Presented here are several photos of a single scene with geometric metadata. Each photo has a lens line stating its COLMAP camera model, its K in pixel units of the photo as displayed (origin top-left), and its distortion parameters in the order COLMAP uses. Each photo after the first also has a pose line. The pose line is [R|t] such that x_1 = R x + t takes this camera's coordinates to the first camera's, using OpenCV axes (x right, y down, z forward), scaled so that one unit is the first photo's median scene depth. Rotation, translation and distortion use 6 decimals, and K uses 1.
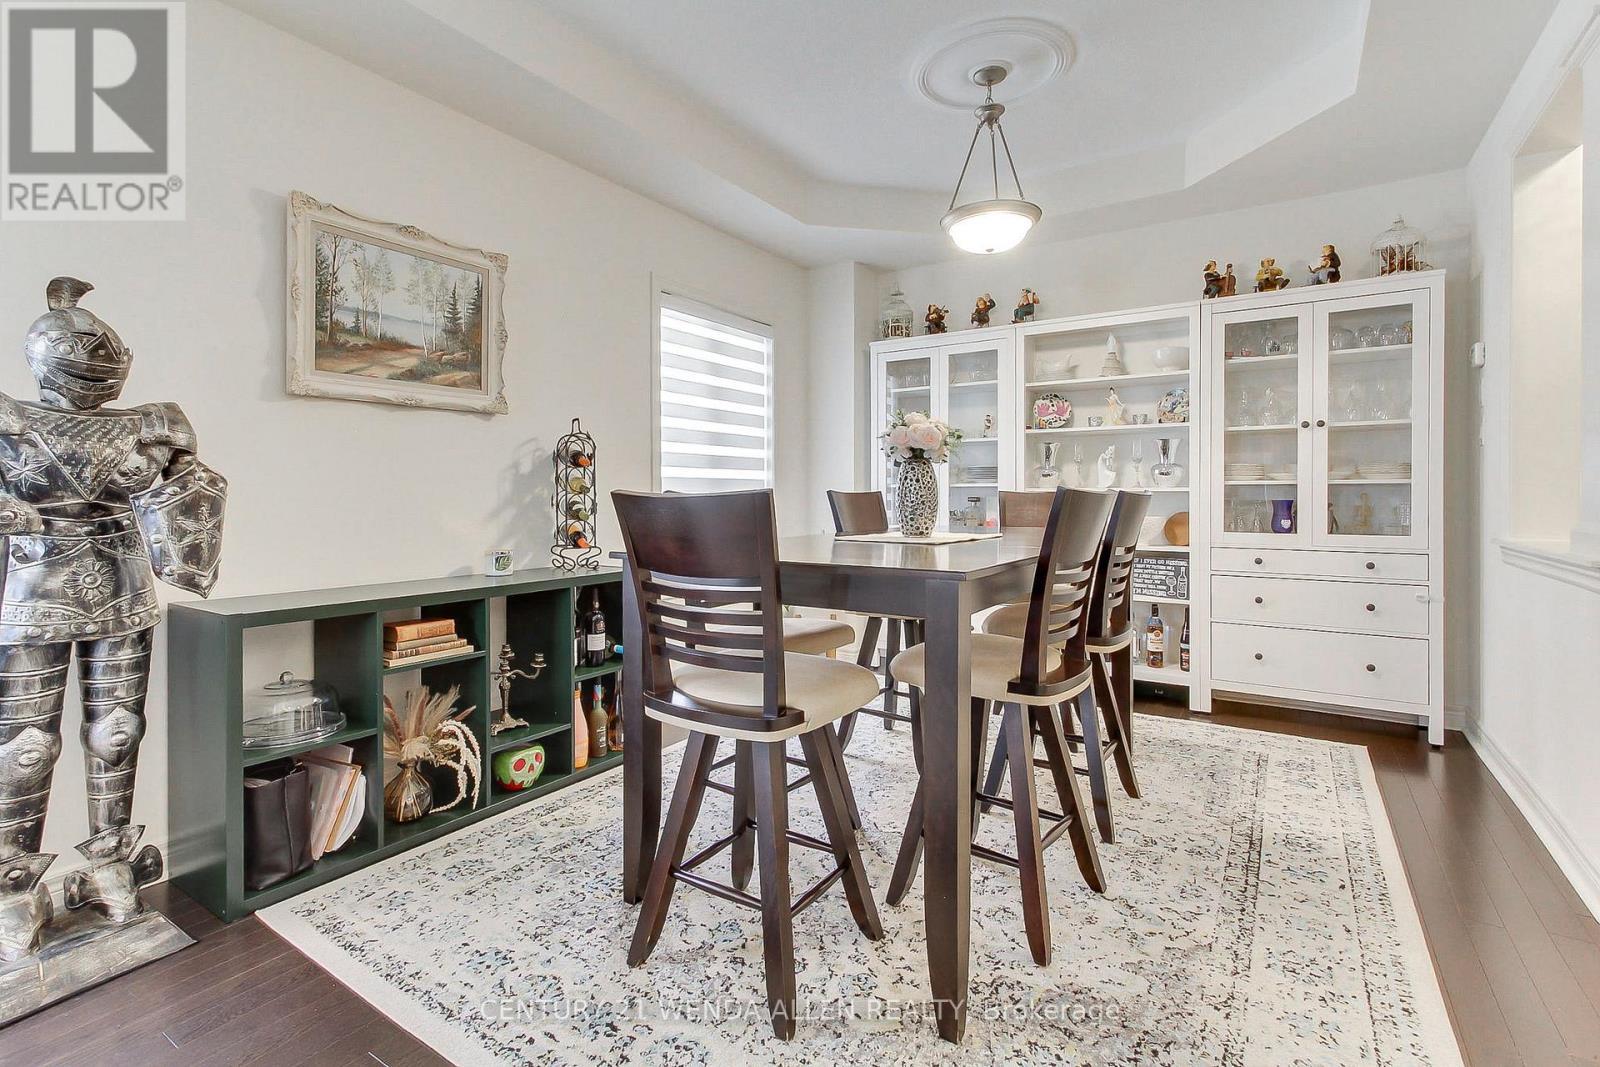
lens RADIAL K [[757.8, 0, 784.8], [0, 757.8, 501.1], [0, 0, 1]] dist [-0.003660, 0.009194]
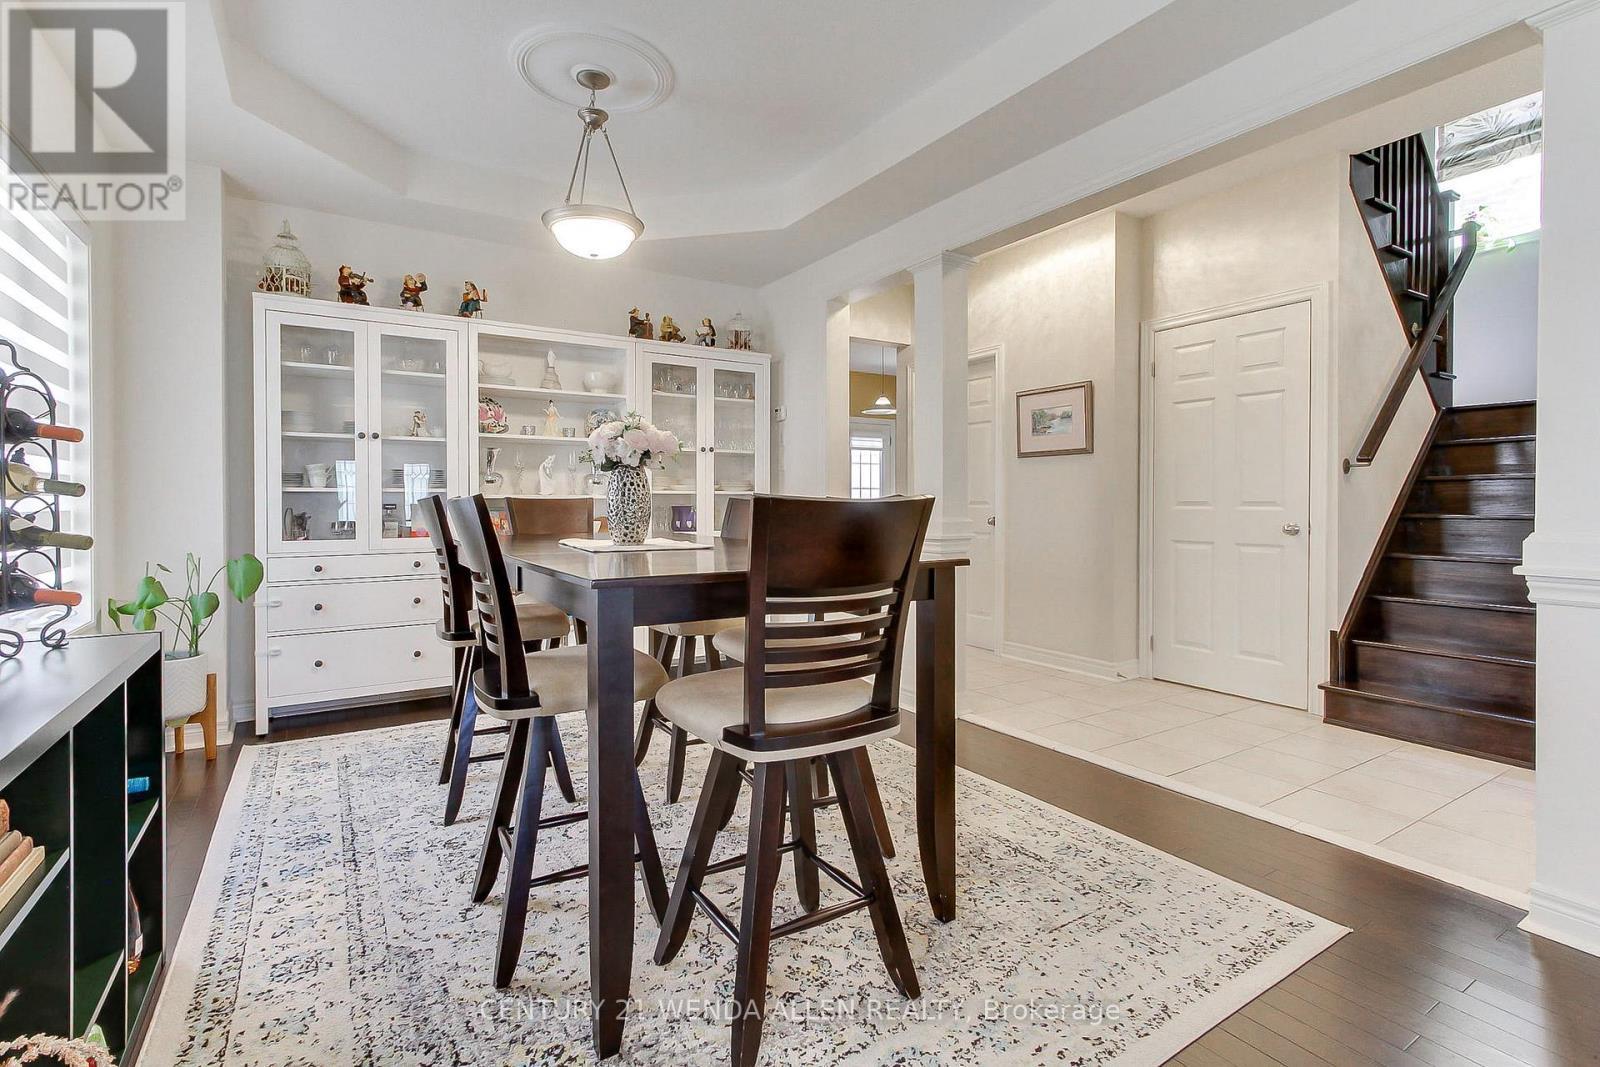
lens RADIAL K [[754.0, 0, 791.3], [0, 754.0, 511.9], [0, 0, 1]] dist [0.011936, 0.007625]
pose [[0.412605, -0.011458, 0.910838, -0.463760], [0.007069, 0.999931, 0.009376, -0.001753], [-0.910883, 0.002570, 0.412658, 0.308555]]
